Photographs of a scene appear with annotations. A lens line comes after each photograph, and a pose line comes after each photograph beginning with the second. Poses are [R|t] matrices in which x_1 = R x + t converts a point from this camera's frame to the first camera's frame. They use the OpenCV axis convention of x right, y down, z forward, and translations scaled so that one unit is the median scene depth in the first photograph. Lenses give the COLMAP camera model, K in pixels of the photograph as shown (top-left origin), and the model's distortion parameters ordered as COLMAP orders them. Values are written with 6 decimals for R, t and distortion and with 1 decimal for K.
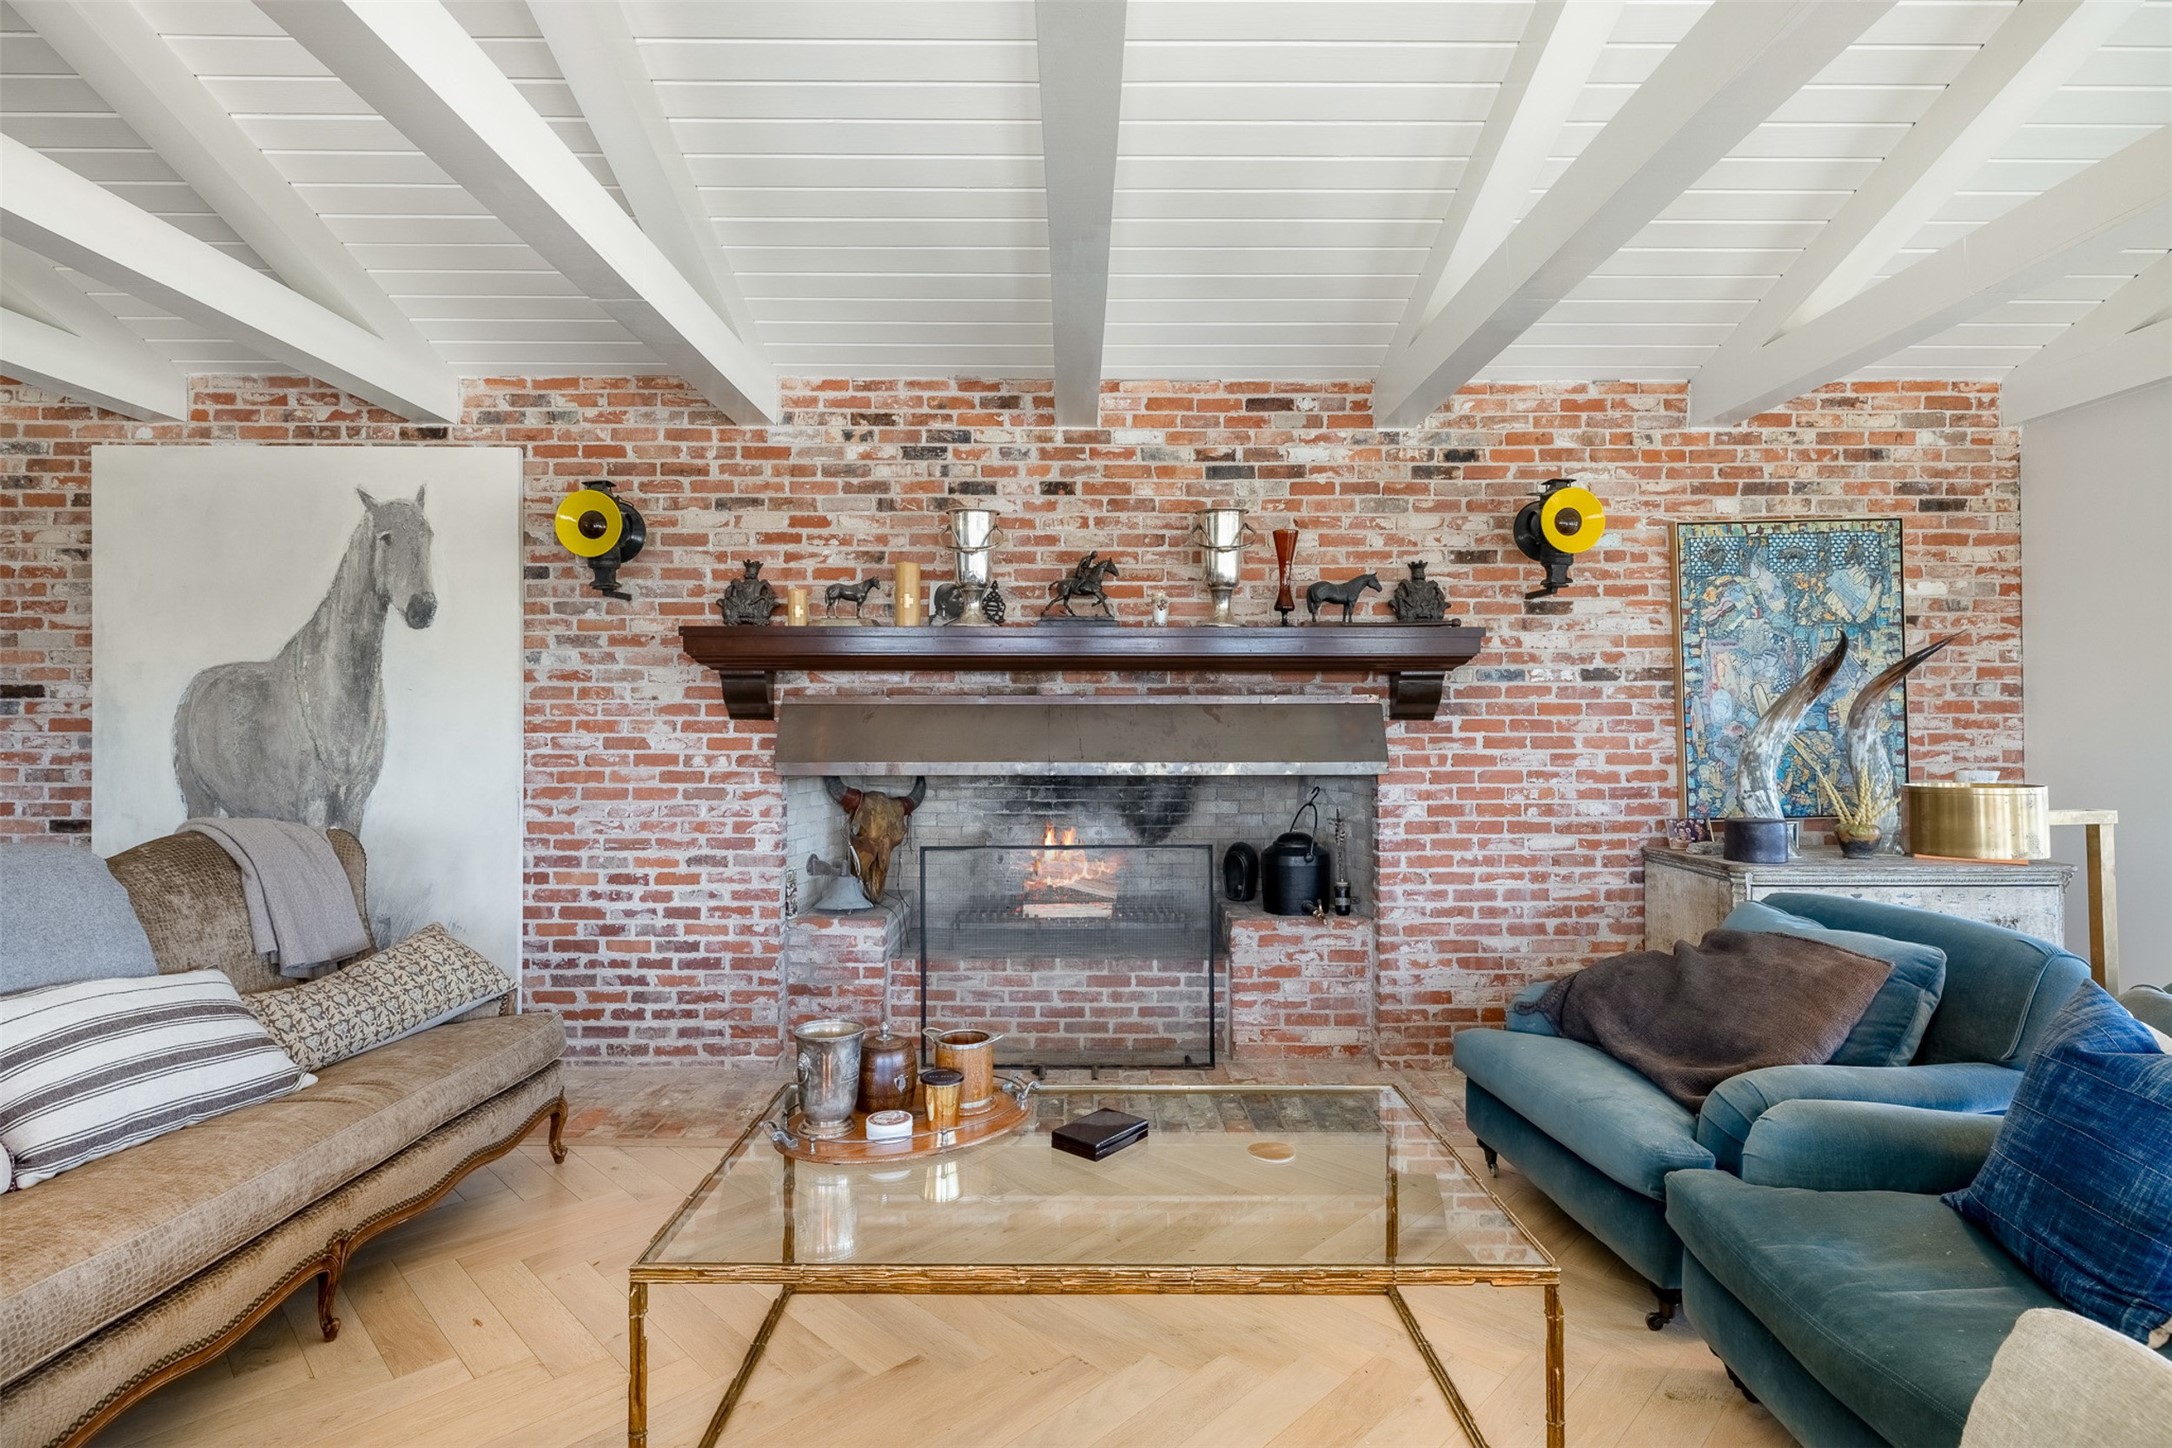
lens RADIAL K [[1046.8, 0, 1083.8], [0, 1046.8, 715.8], [0, 0, 1]] dist [-0.003121, 0.000607]
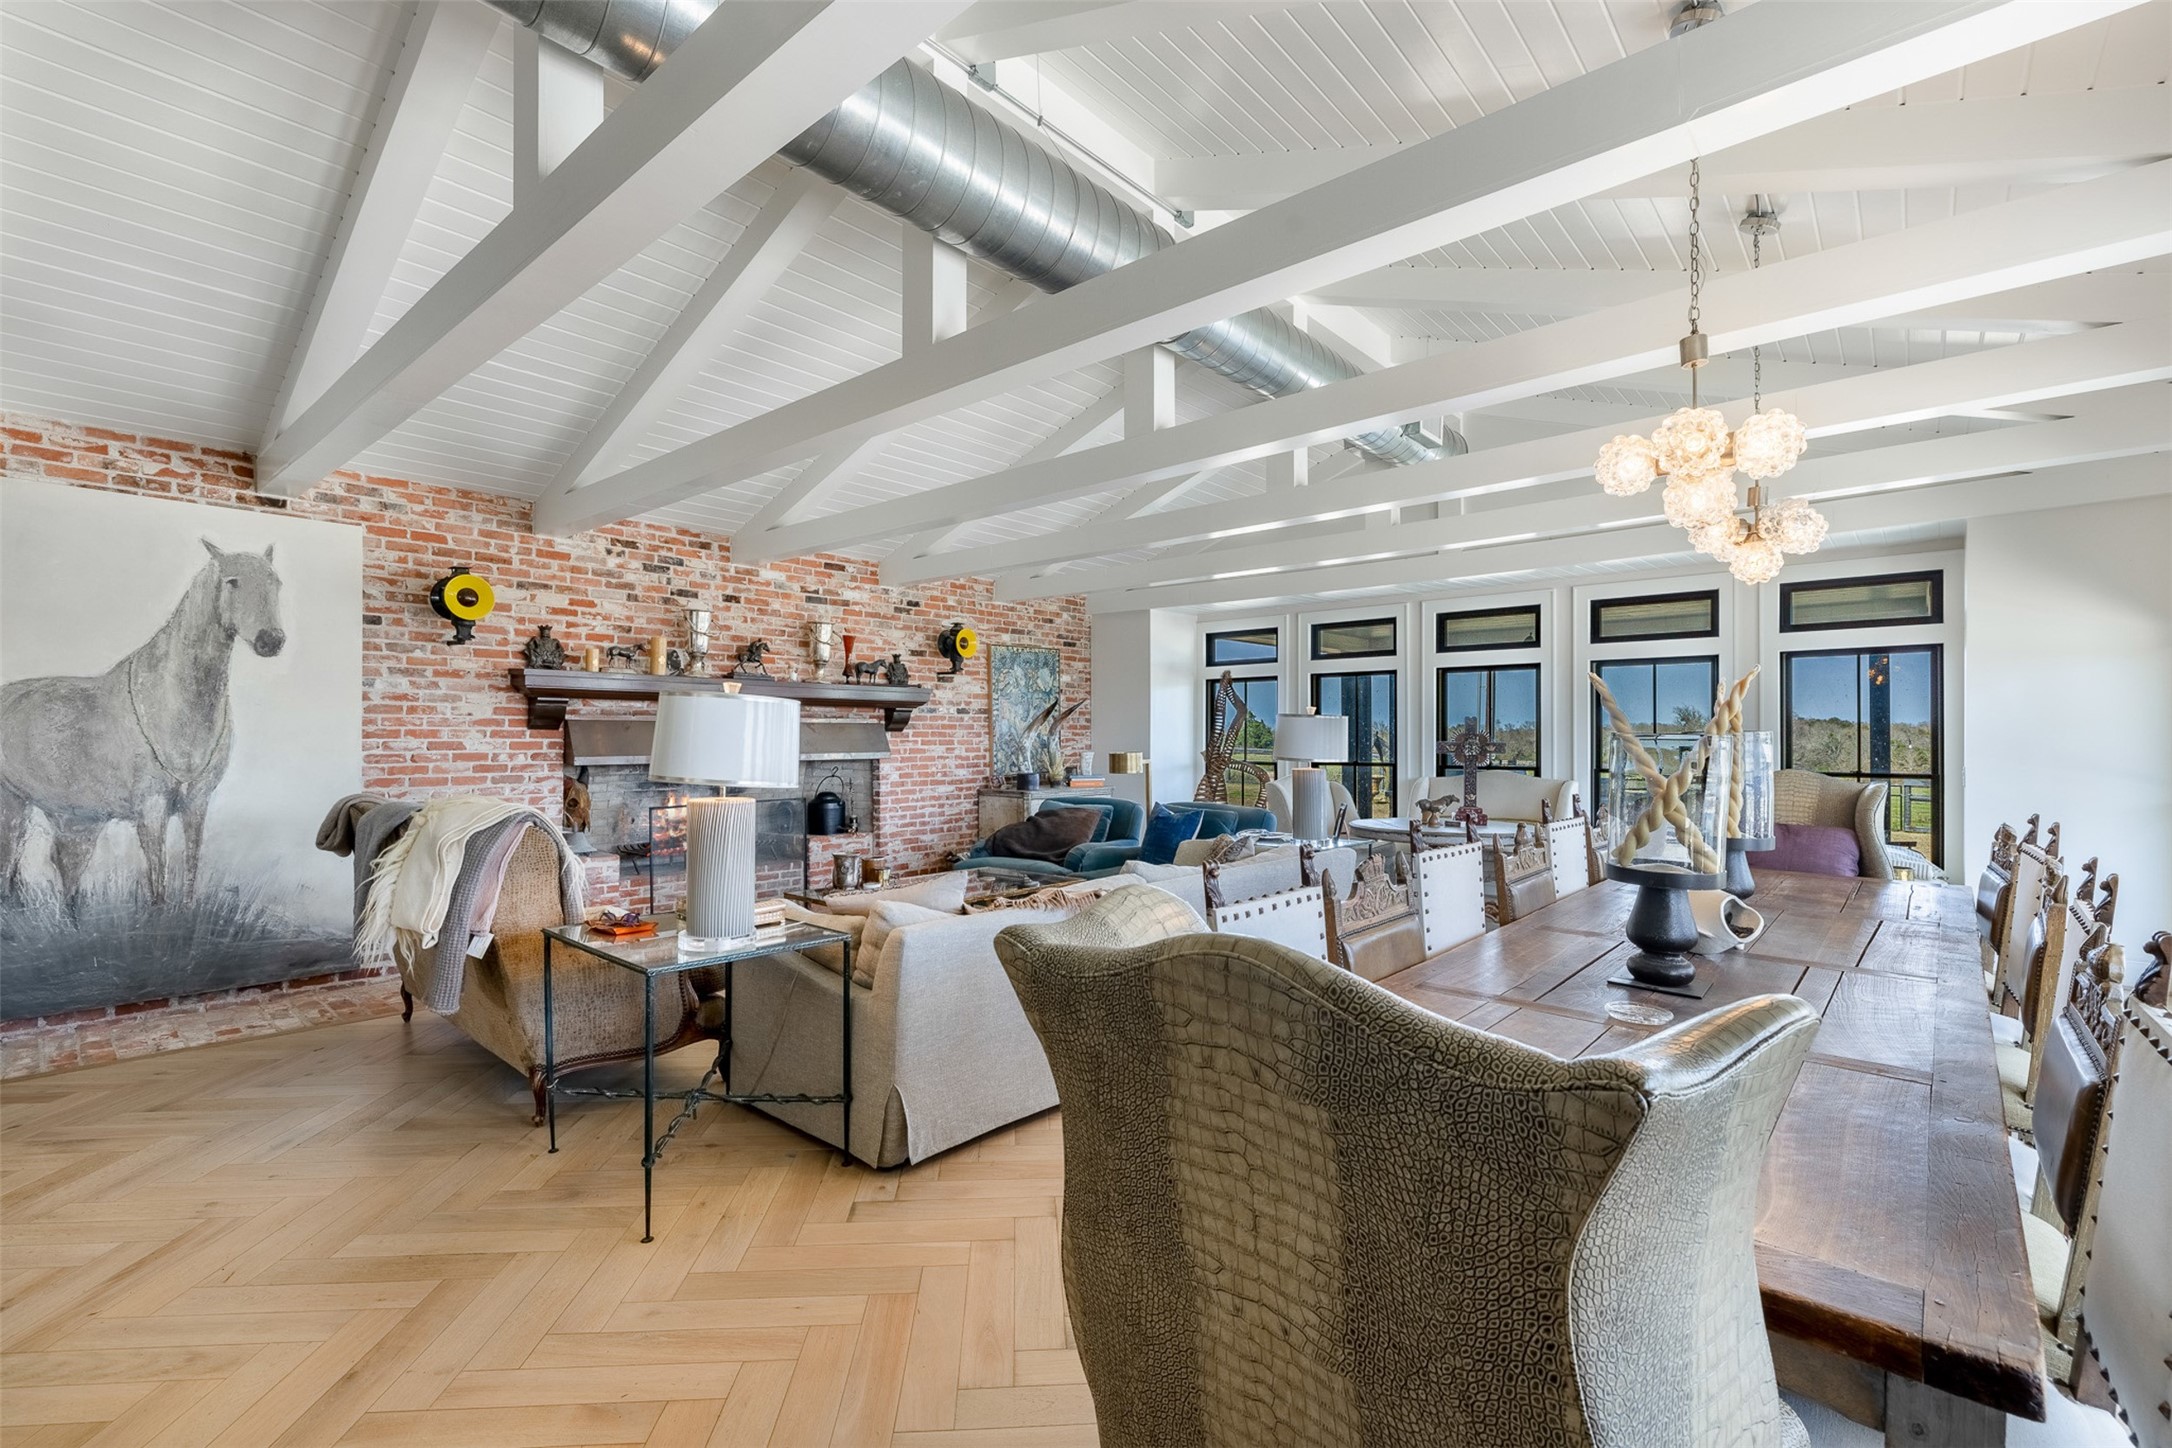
lens RADIAL K [[951.8, 0, 1085.5], [0, 951.8, 730.4], [0, 0, 1]] dist [0.000089, -0.000058]
pose [[0.660302, 0.004978, 0.750984, -0.834486], [-0.009770, 0.999950, 0.001962, -0.005656], [-0.750937, -0.008632, 0.660317, -0.504486]]
